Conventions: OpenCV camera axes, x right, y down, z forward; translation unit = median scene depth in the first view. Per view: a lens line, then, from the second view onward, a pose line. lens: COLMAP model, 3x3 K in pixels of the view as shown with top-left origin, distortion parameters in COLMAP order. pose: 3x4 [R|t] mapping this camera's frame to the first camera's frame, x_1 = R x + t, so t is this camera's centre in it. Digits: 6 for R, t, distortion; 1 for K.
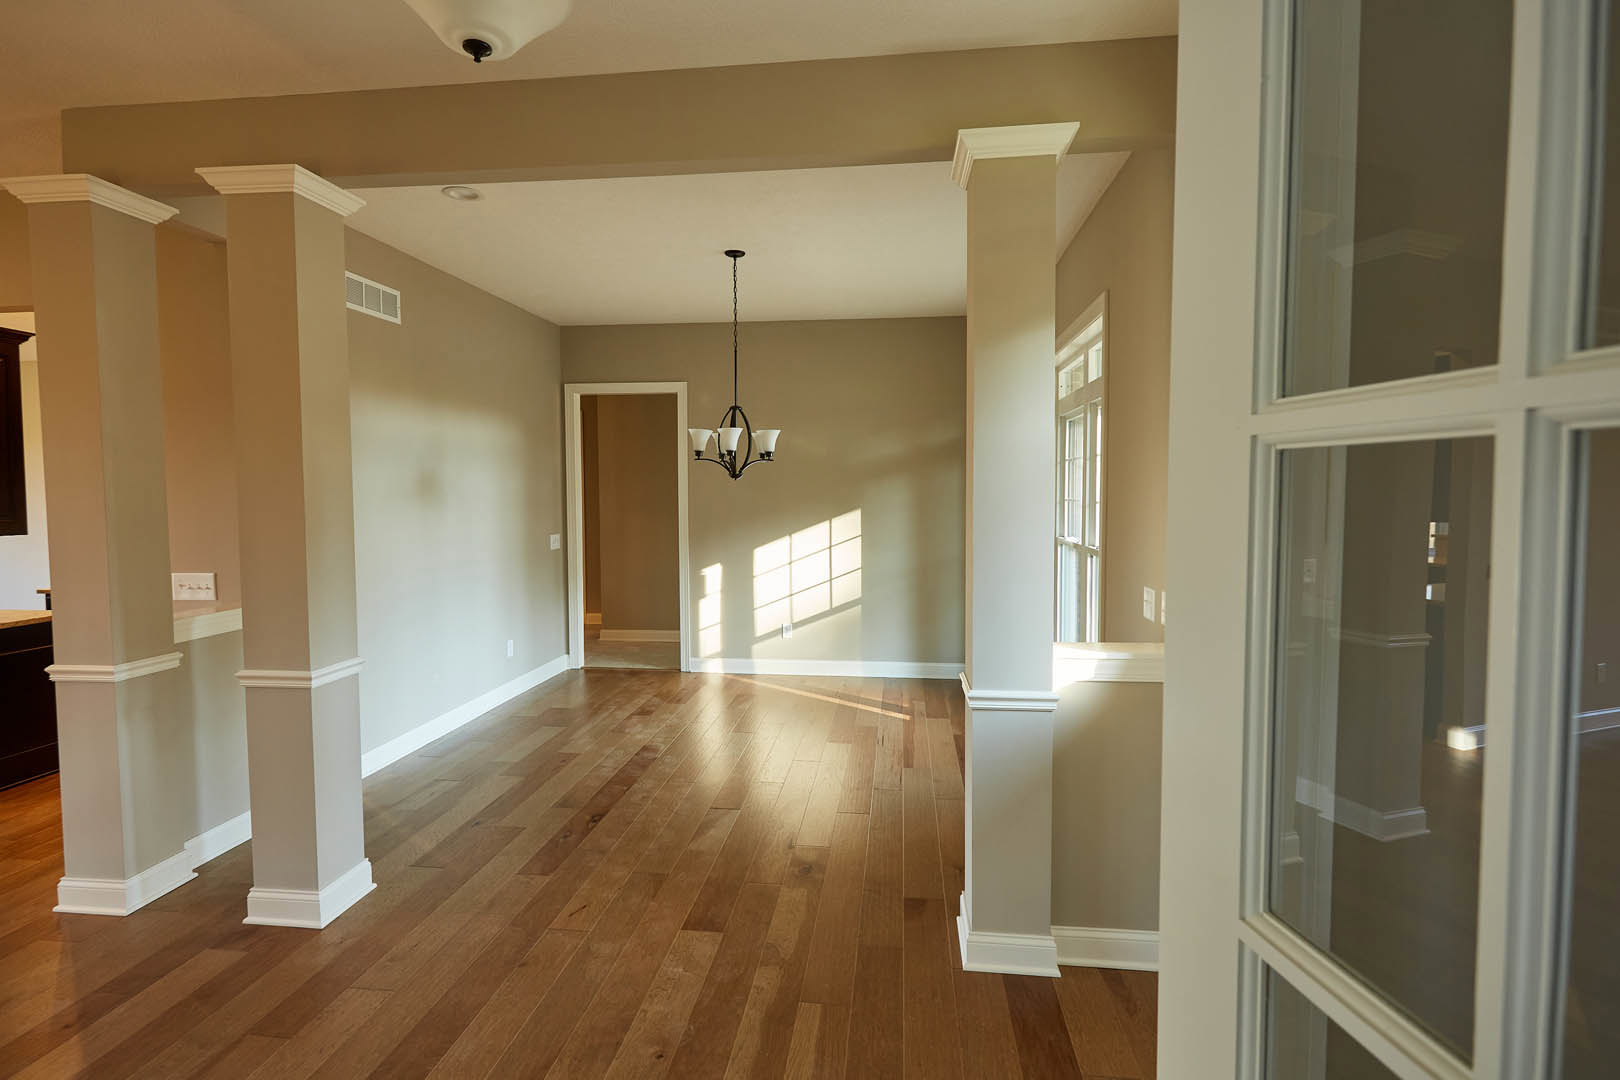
lens RADIAL K [[802.2, 0, 804.6], [0, 802.2, 534.2], [0, 0, 1]] dist [0.000094, 0.000069]
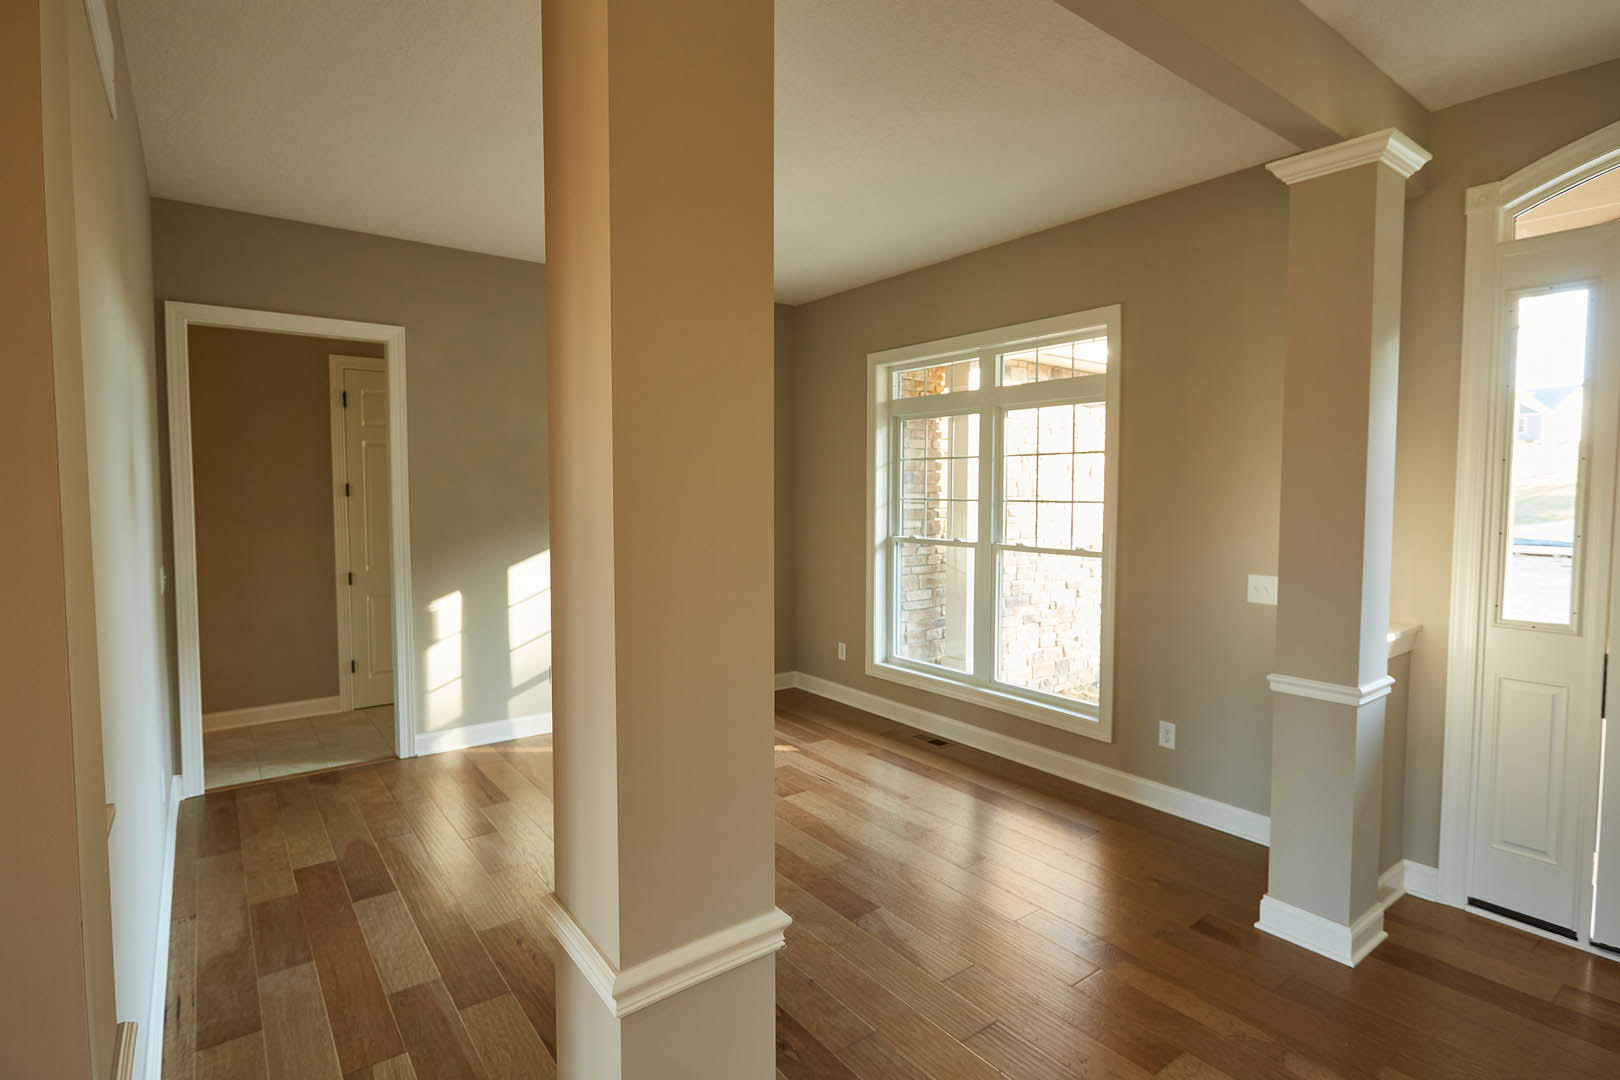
lens RADIAL K [[802.2, 0, 804.6], [0, 802.2, 534.2], [0, 0, 1]] dist [0.000094, 0.000069]
pose [[0.729086, -0.038021, 0.683365, -0.361036], [0.037928, 0.999166, 0.015126, -0.013828], [-0.683370, 0.014890, 0.729920, 0.277115]]
